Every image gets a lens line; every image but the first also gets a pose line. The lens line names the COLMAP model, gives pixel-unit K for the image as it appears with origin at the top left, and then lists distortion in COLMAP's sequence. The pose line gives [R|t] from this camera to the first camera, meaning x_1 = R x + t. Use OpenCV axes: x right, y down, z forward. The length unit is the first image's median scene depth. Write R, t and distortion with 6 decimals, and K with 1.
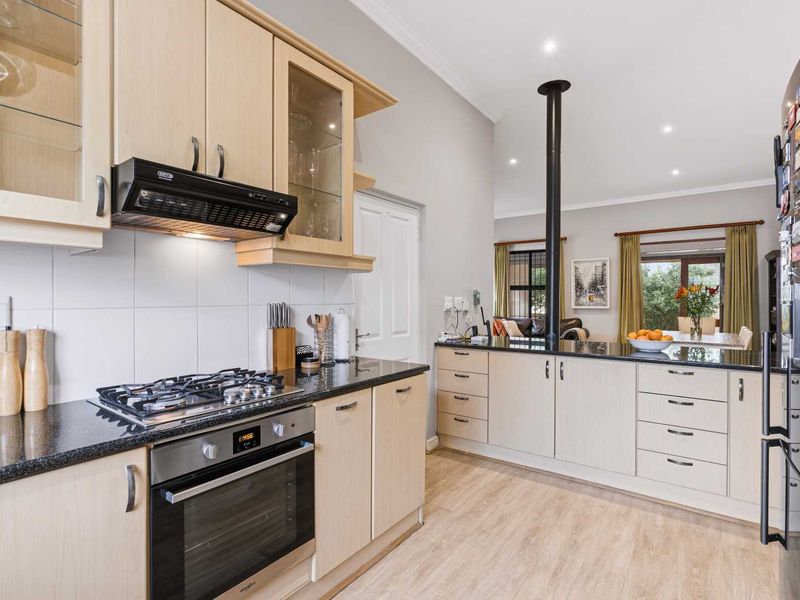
lens RADIAL K [[409.3, 0, 399.0], [0, 409.3, 301.0], [0, 0, 1]] dist [0.001763, 0.000223]
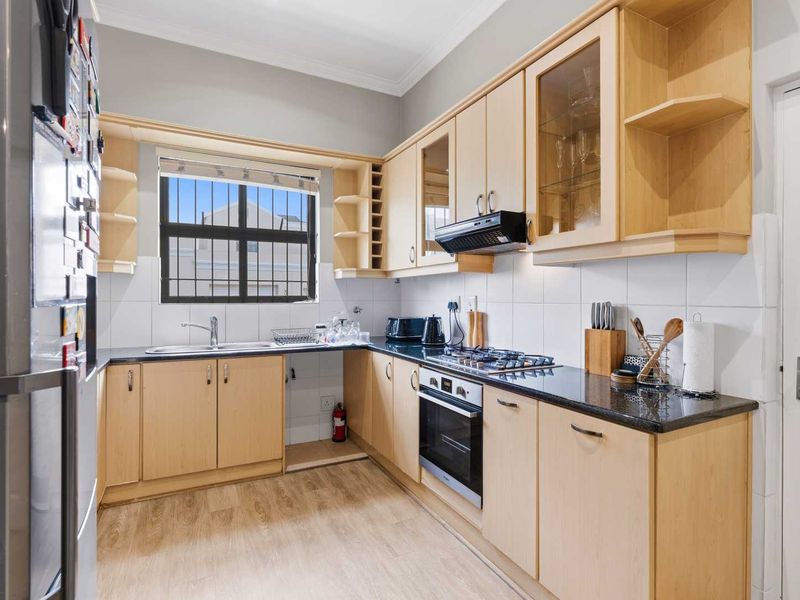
lens RADIAL K [[409.3, 0, 398.6], [0, 409.3, 296.9], [0, 0, 1]] dist [0.001763, 0.000223]
pose [[-0.436303, -0.004907, -0.899786, 0.858403], [-0.013813, 0.999904, 0.001245, -0.001059], [0.899694, 0.012972, -0.436329, 1.152092]]
